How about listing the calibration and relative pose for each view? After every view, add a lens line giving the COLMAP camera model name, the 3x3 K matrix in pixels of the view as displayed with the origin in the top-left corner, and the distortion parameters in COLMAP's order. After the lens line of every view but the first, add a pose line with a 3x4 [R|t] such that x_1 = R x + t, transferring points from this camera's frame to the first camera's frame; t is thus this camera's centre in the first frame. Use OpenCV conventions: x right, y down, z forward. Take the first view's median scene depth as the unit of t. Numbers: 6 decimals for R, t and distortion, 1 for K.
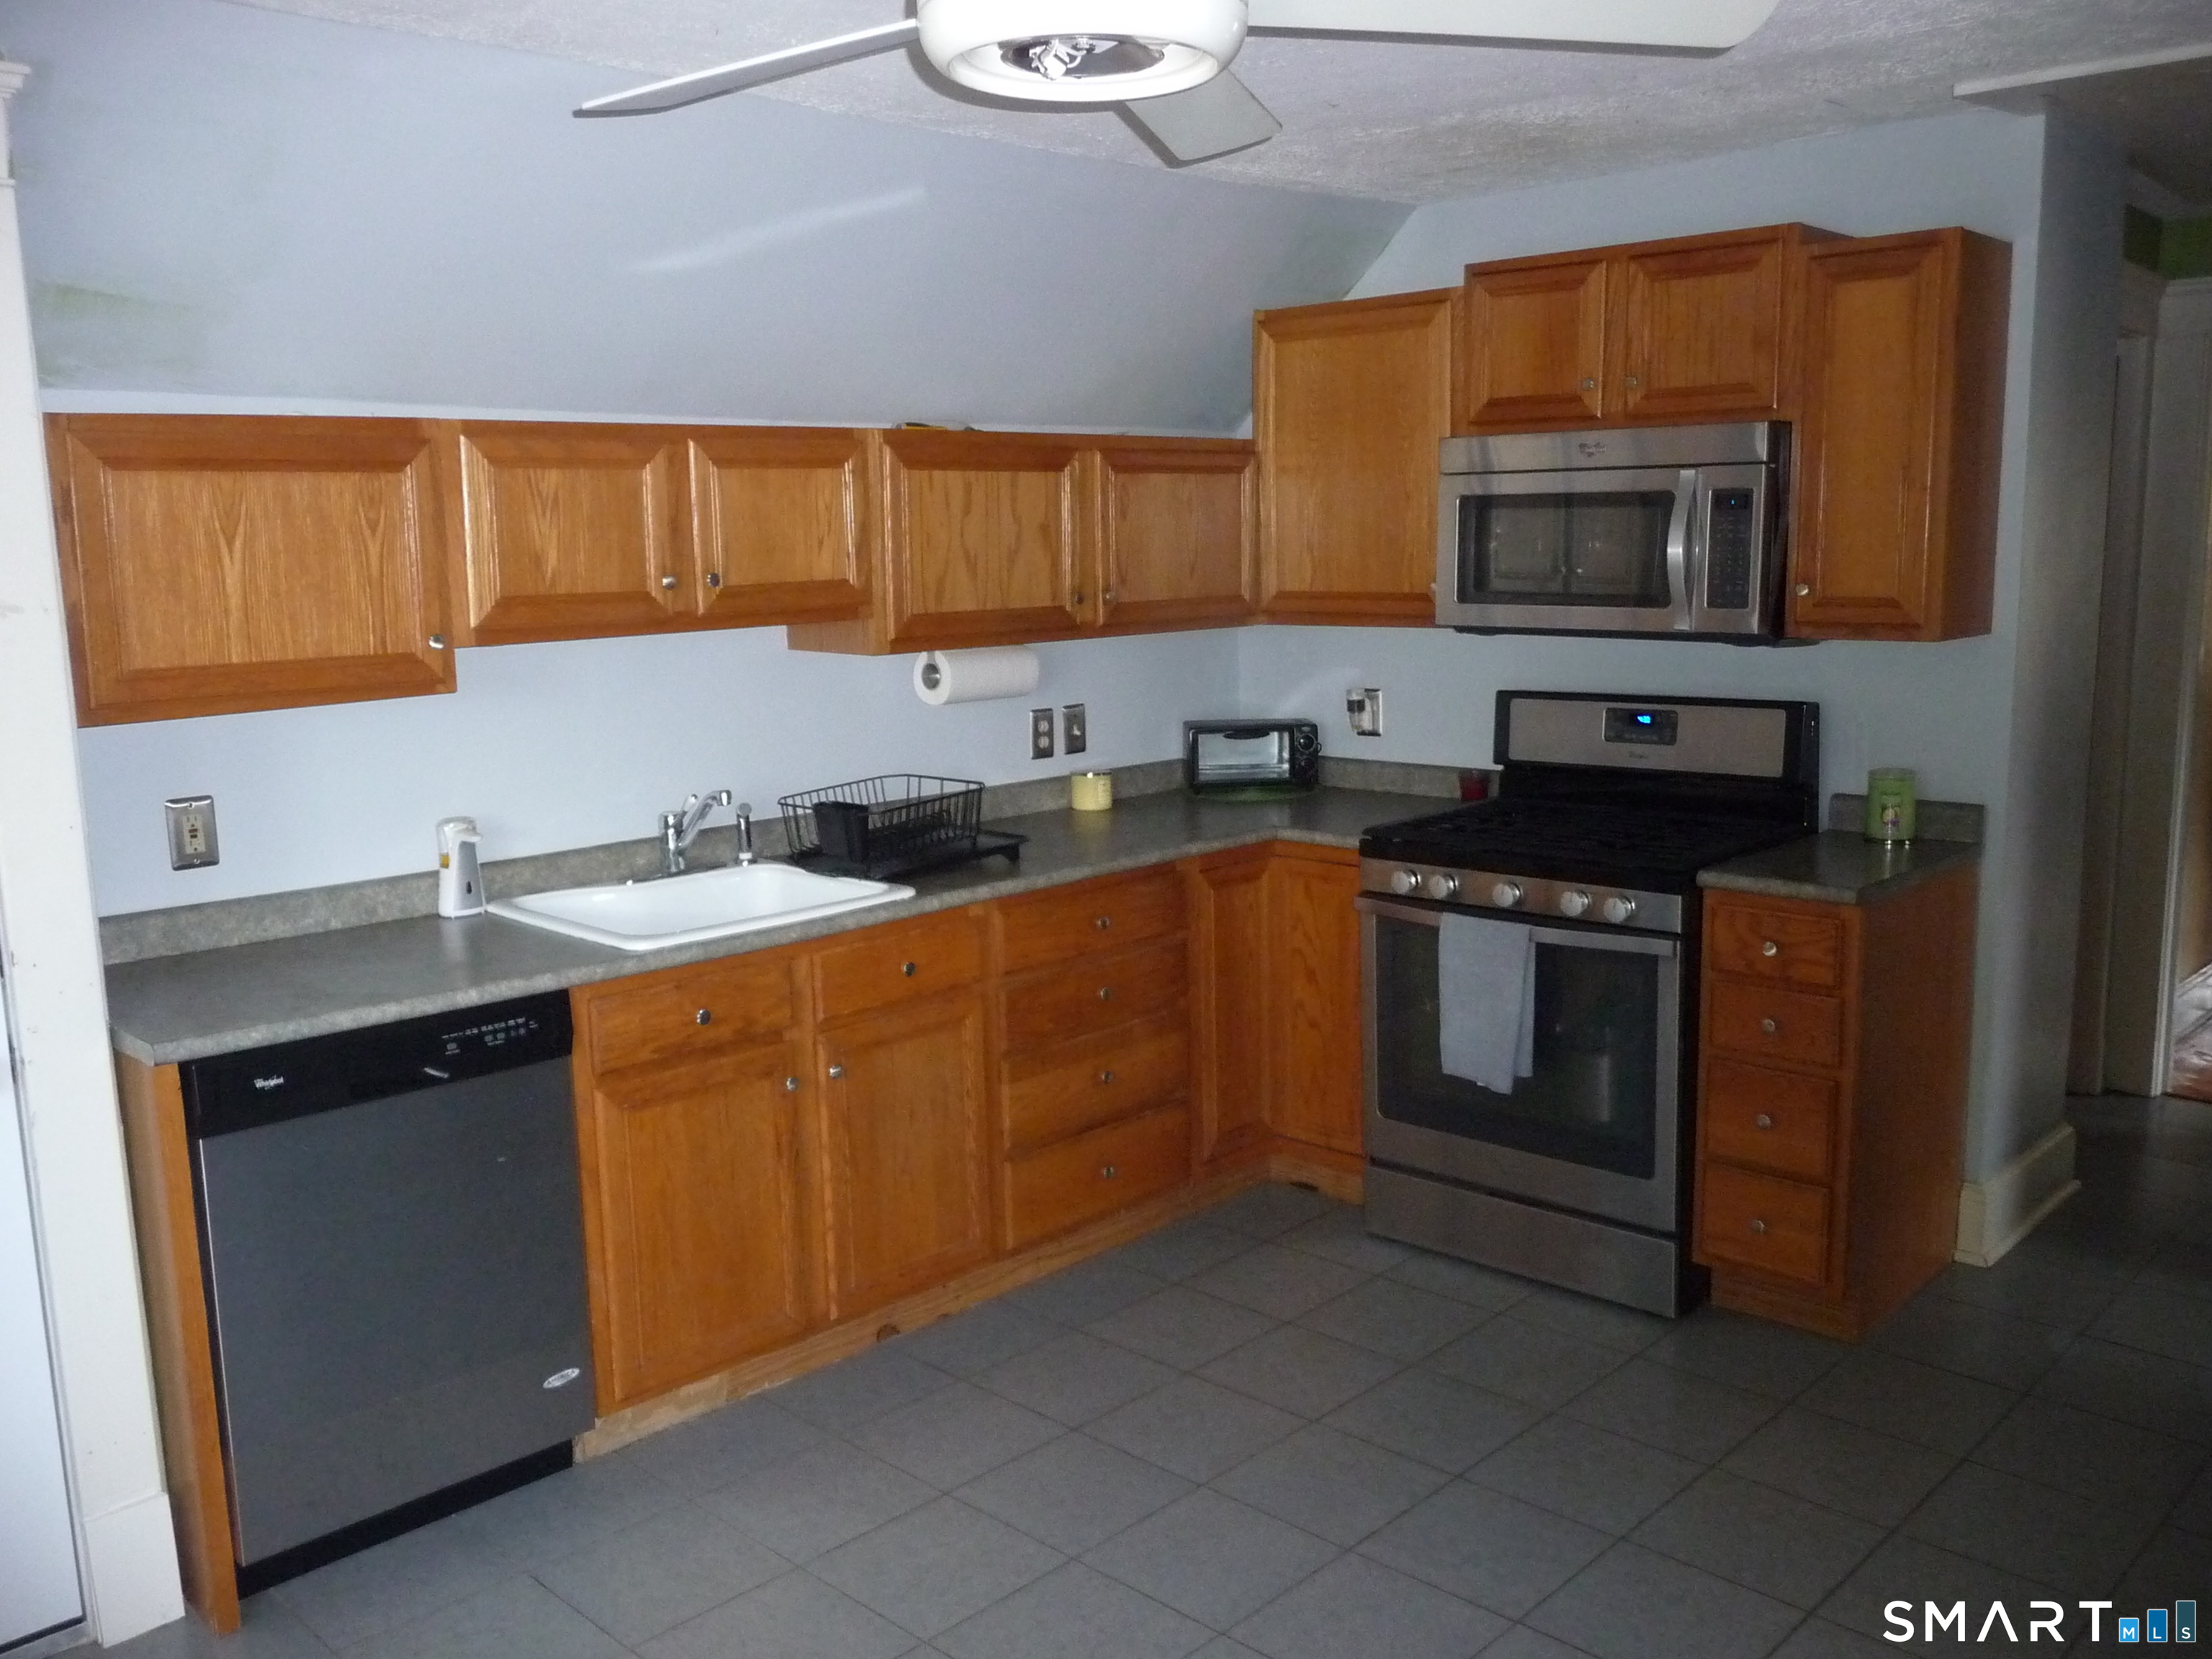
lens RADIAL K [[1847.8, 0, 1126.3], [0, 1847.8, 831.7], [0, 0, 1]] dist [-0.032248, 0.021839]
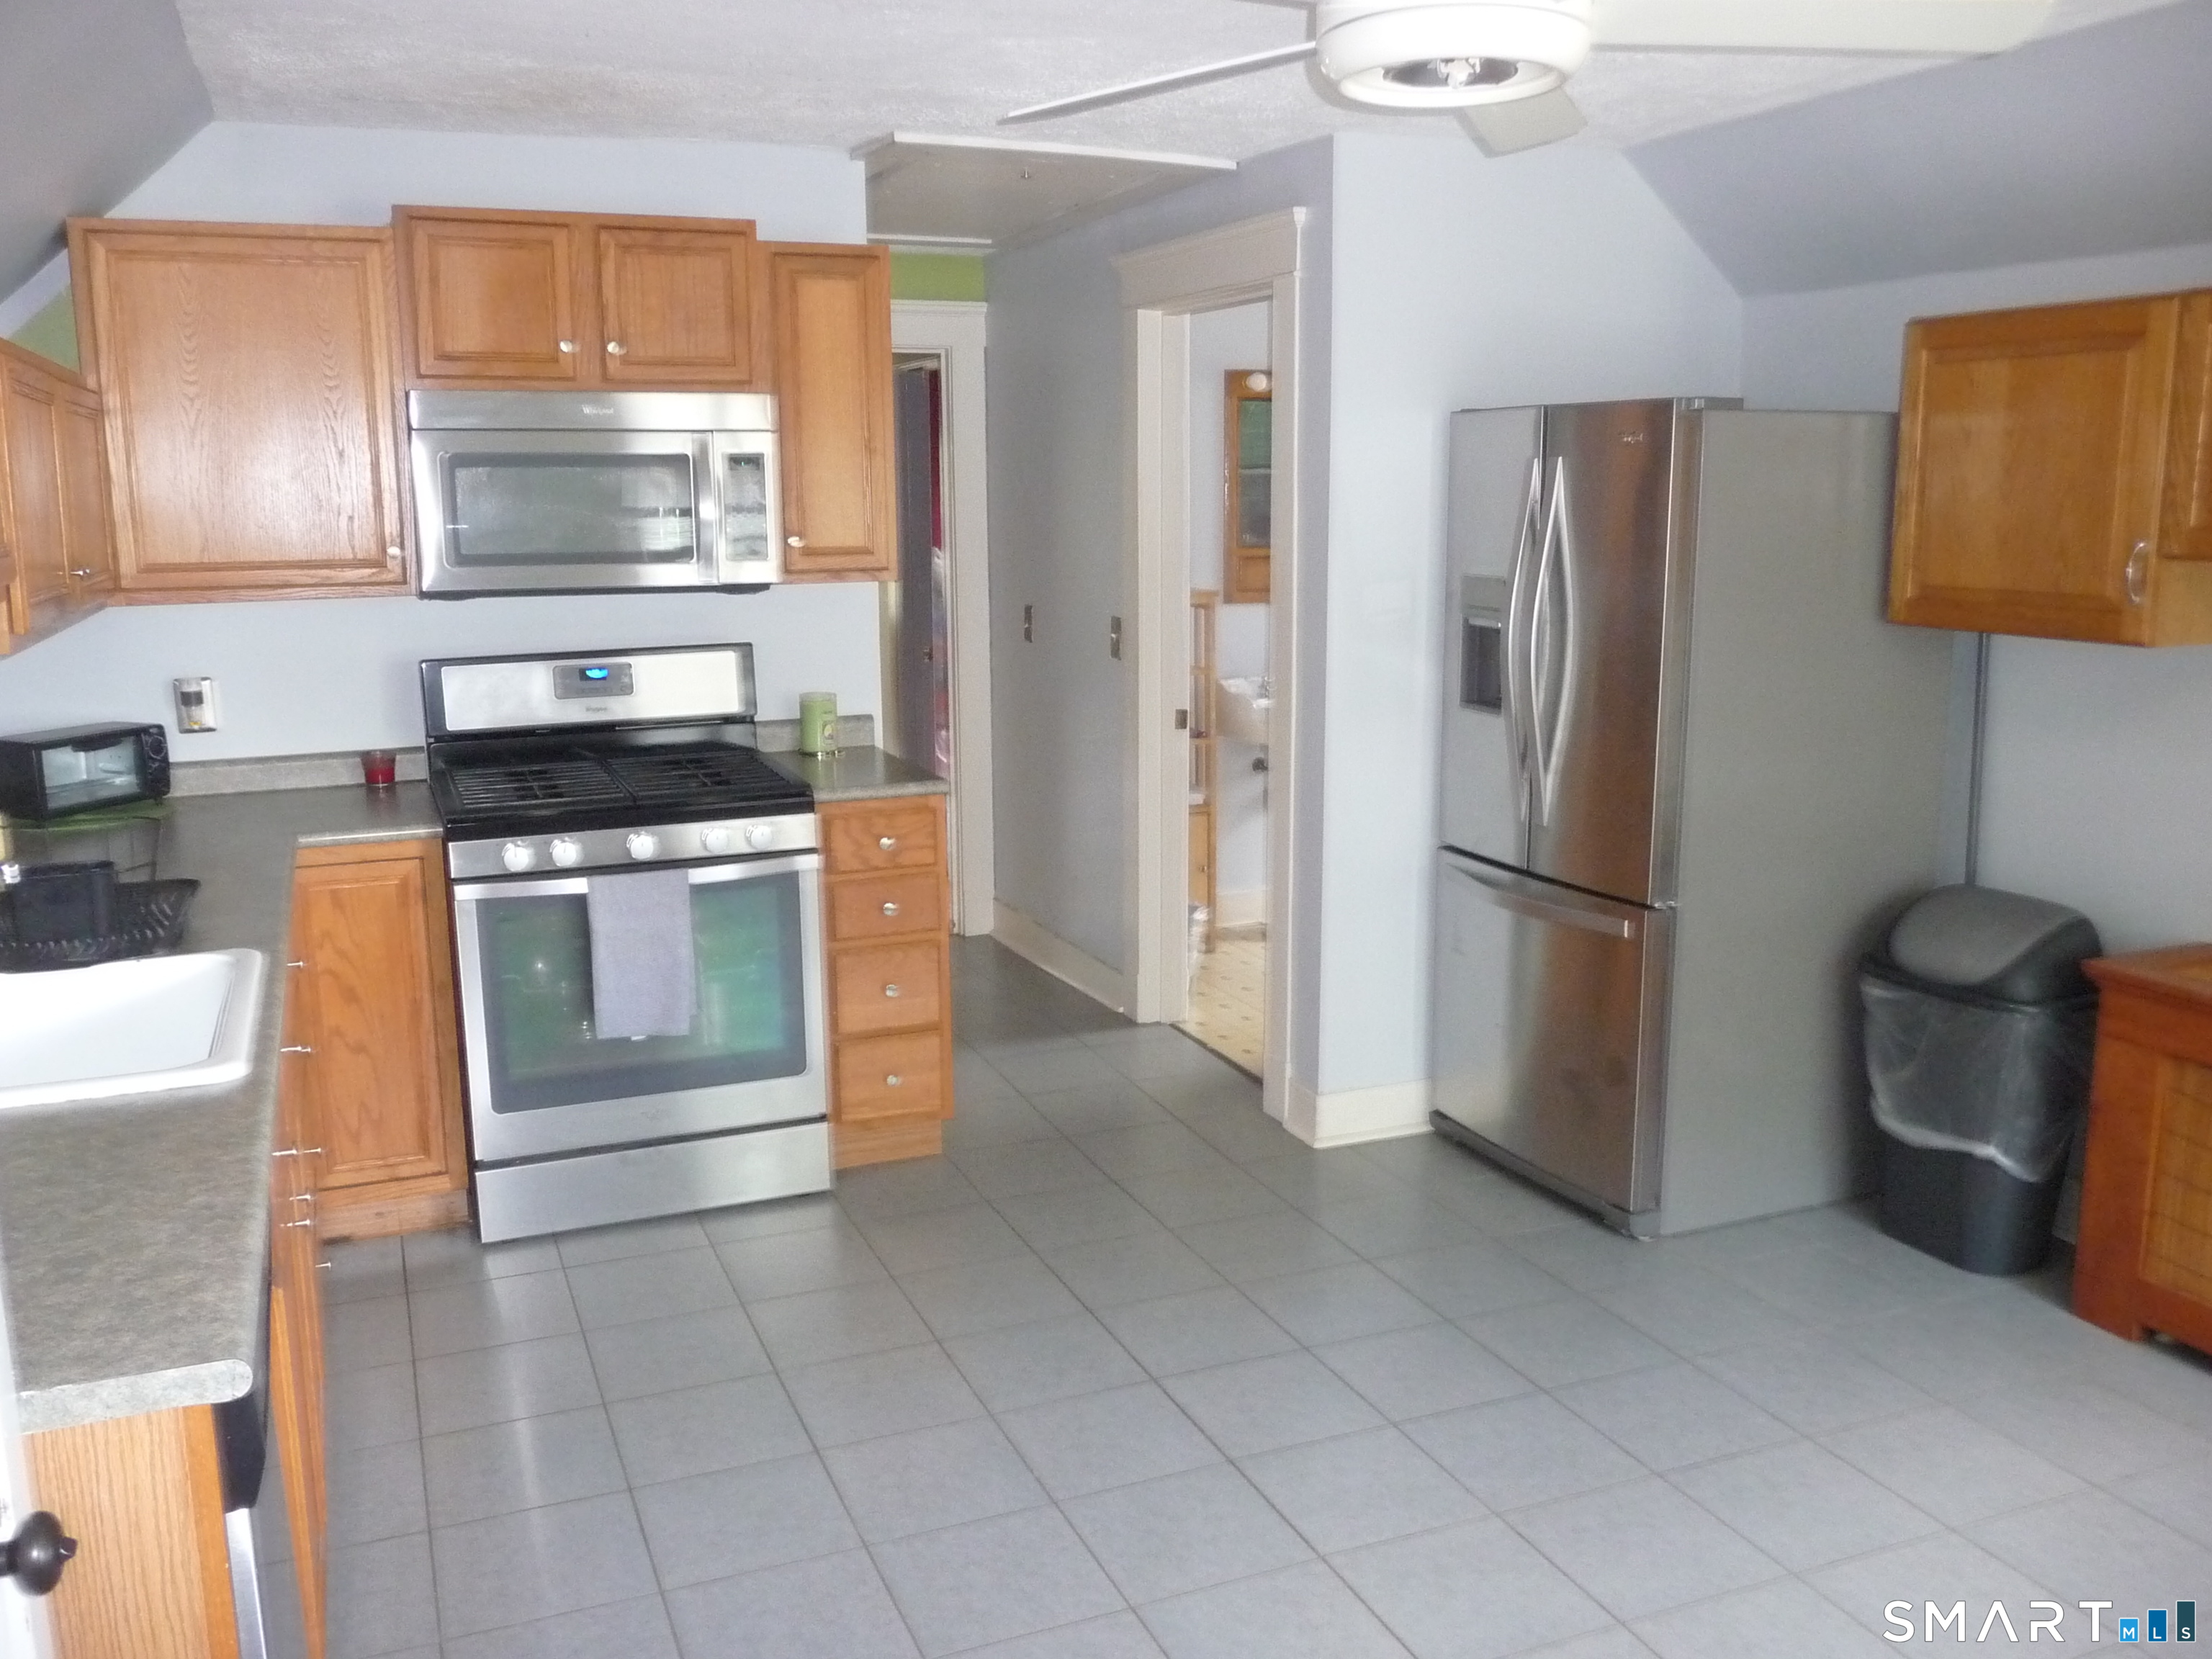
lens RADIAL K [[1847.8, 0, 1115.6], [0, 1847.8, 831.5], [0, 0, 1]] dist [-0.032248, 0.021839]
pose [[0.414502, -0.159485, 0.895965, -0.552021], [0.147516, 0.983279, 0.106781, -0.041681], [-0.898013, 0.087908, 0.431098, 0.298831]]
